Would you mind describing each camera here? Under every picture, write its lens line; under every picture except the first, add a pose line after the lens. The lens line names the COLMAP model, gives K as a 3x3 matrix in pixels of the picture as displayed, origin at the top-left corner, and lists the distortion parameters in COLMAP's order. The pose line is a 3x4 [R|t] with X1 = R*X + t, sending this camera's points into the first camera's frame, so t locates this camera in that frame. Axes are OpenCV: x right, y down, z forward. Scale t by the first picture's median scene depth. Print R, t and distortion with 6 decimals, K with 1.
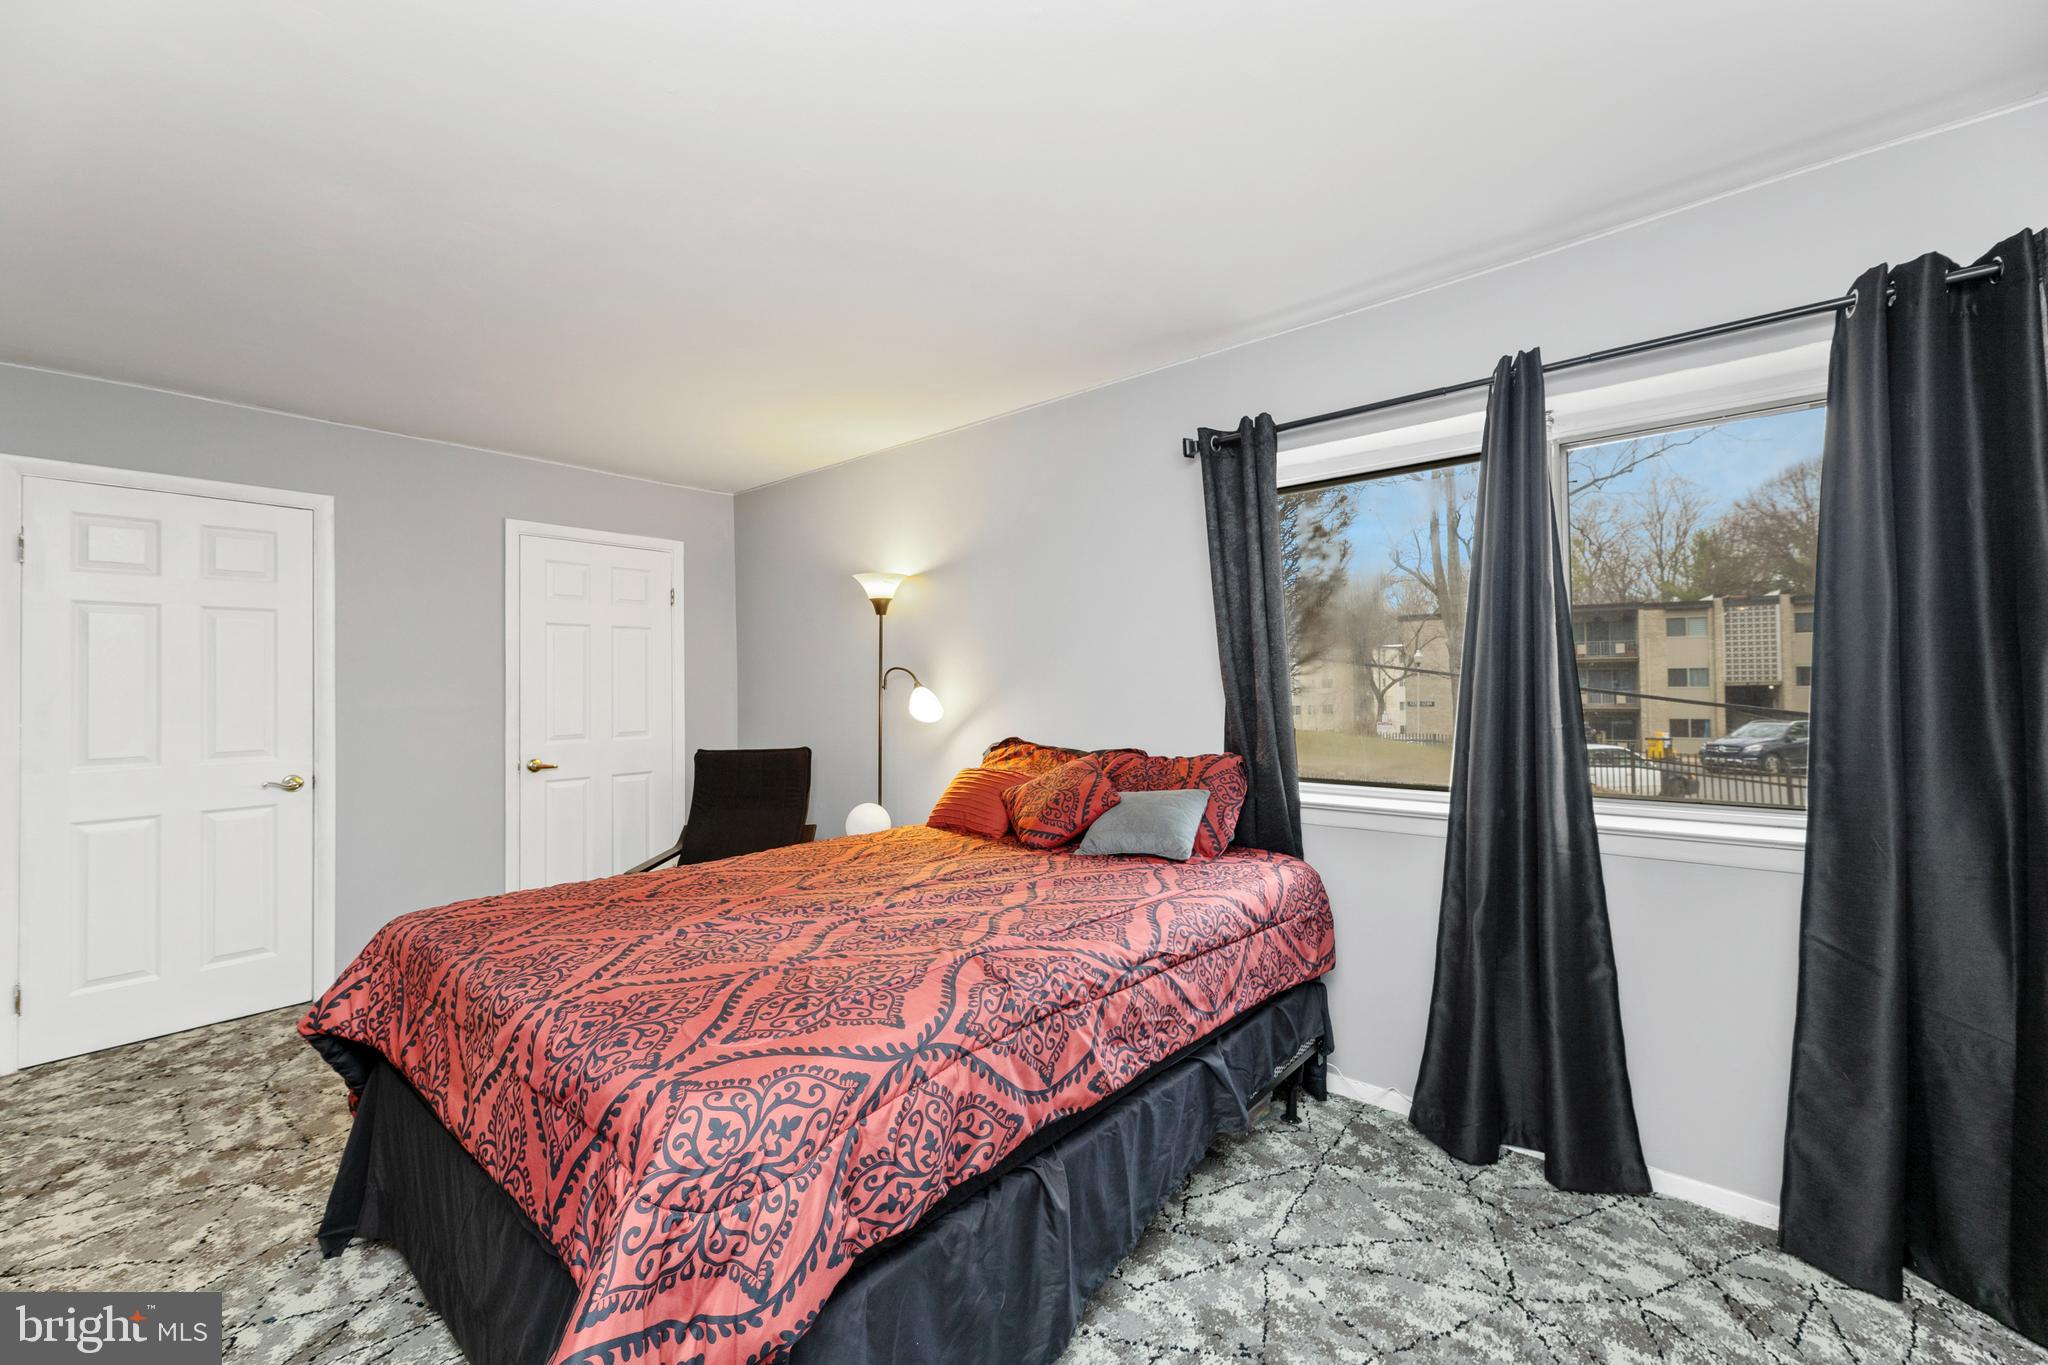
lens RADIAL K [[809.3, 0, 1015.5], [0, 809.3, 687.4], [0, 0, 1]] dist [0.002348, 0.000225]
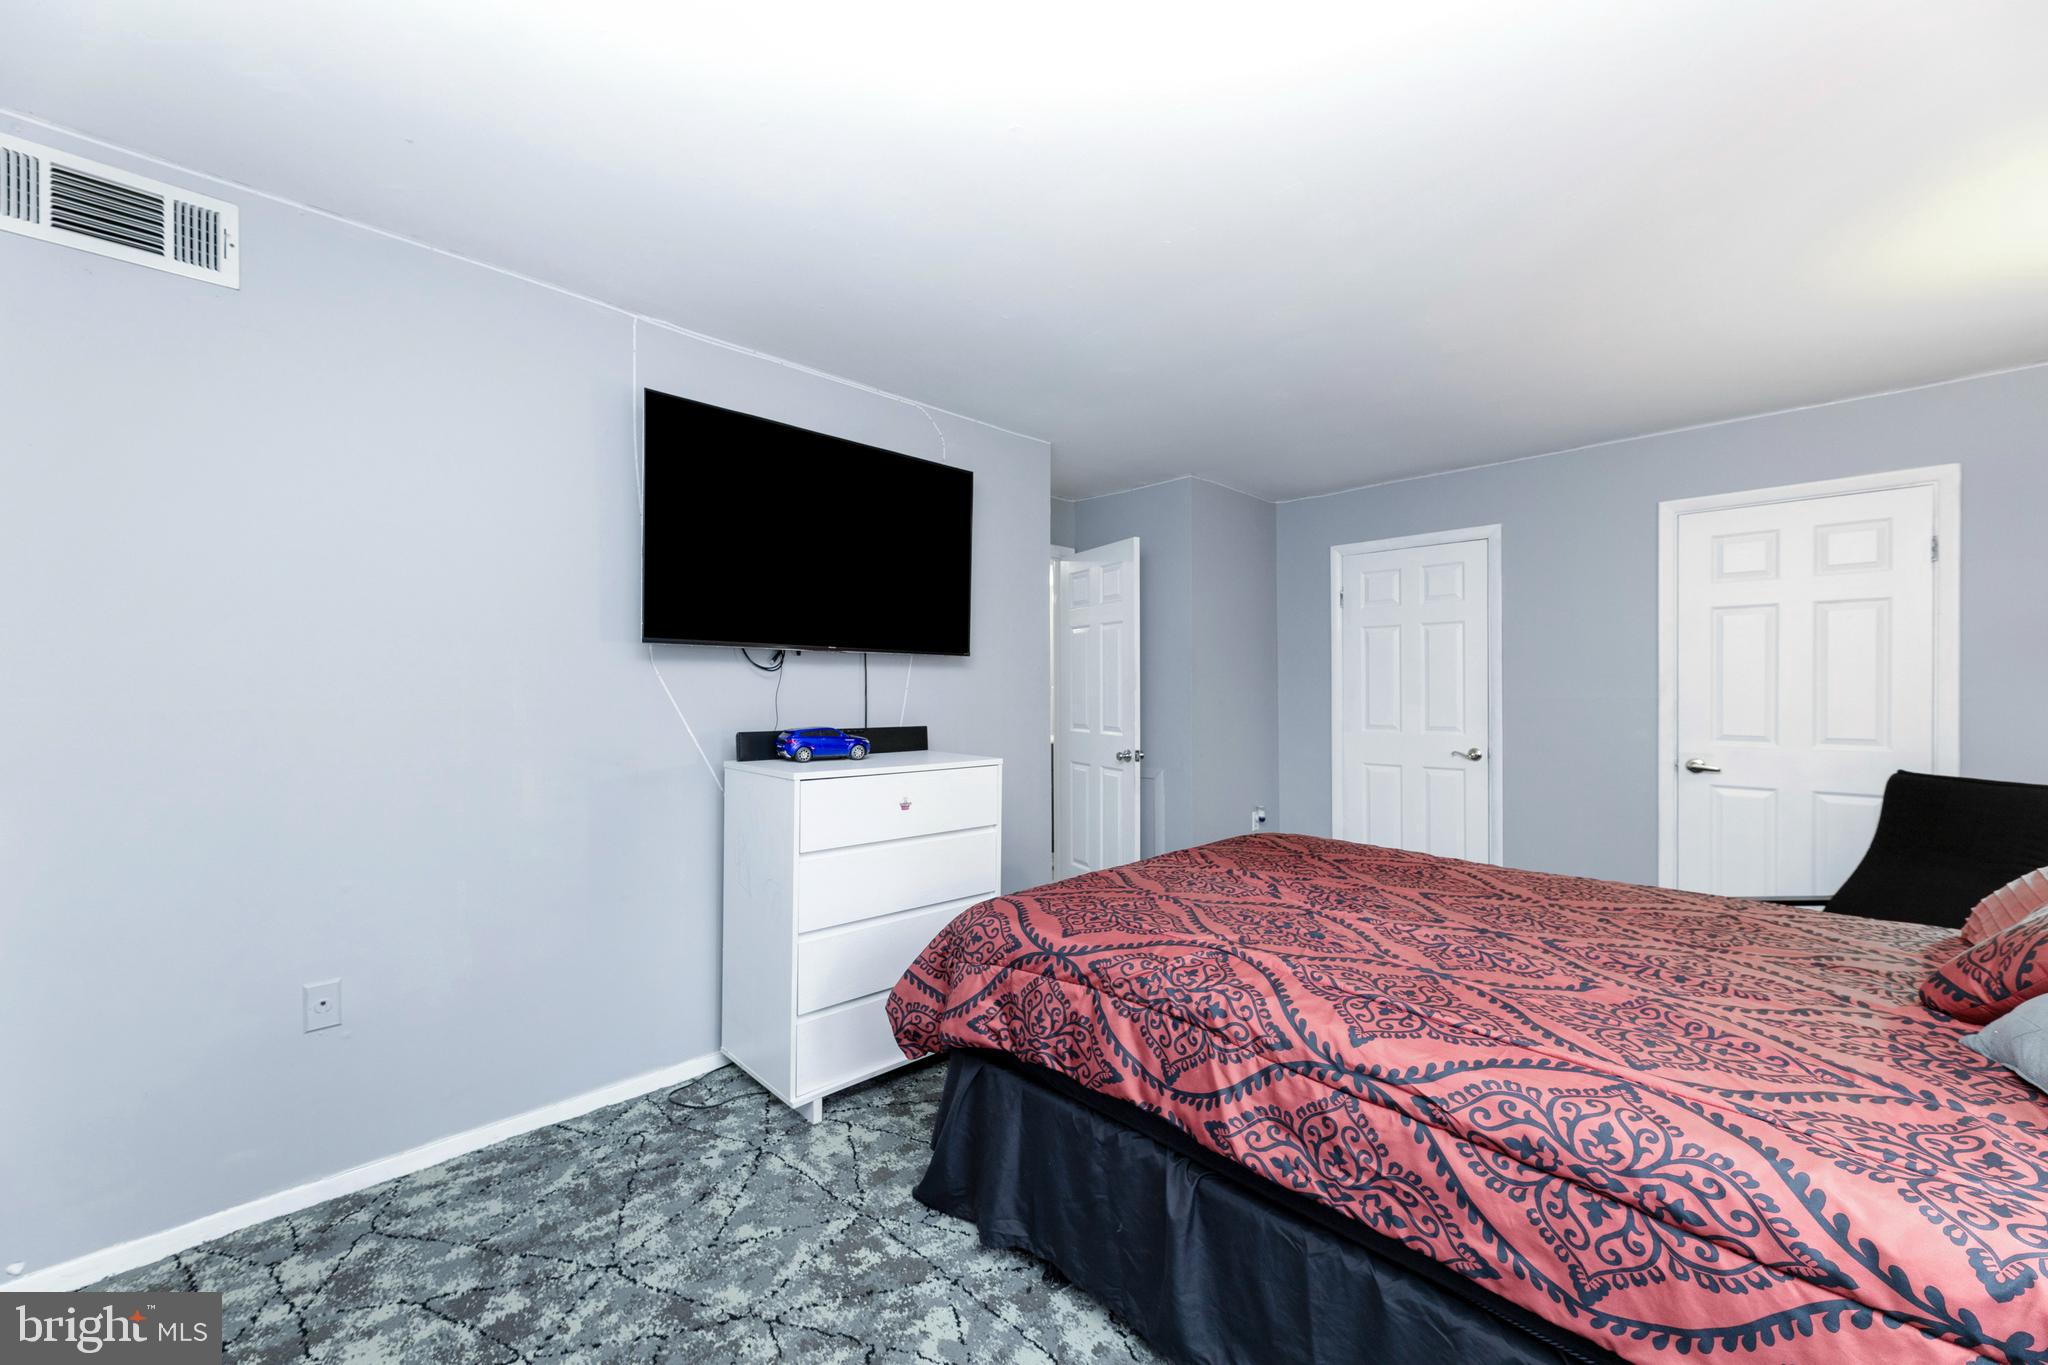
lens RADIAL K [[822.9, 0, 1076.4], [0, 822.9, 682.1], [0, 0, 1]] dist [-0.002000, -0.000328]
pose [[-0.042650, 0.002824, -0.999086, 0.925271], [0.001290, 0.999995, 0.002772, -0.008244], [0.999089, -0.001171, -0.042653, 0.808930]]
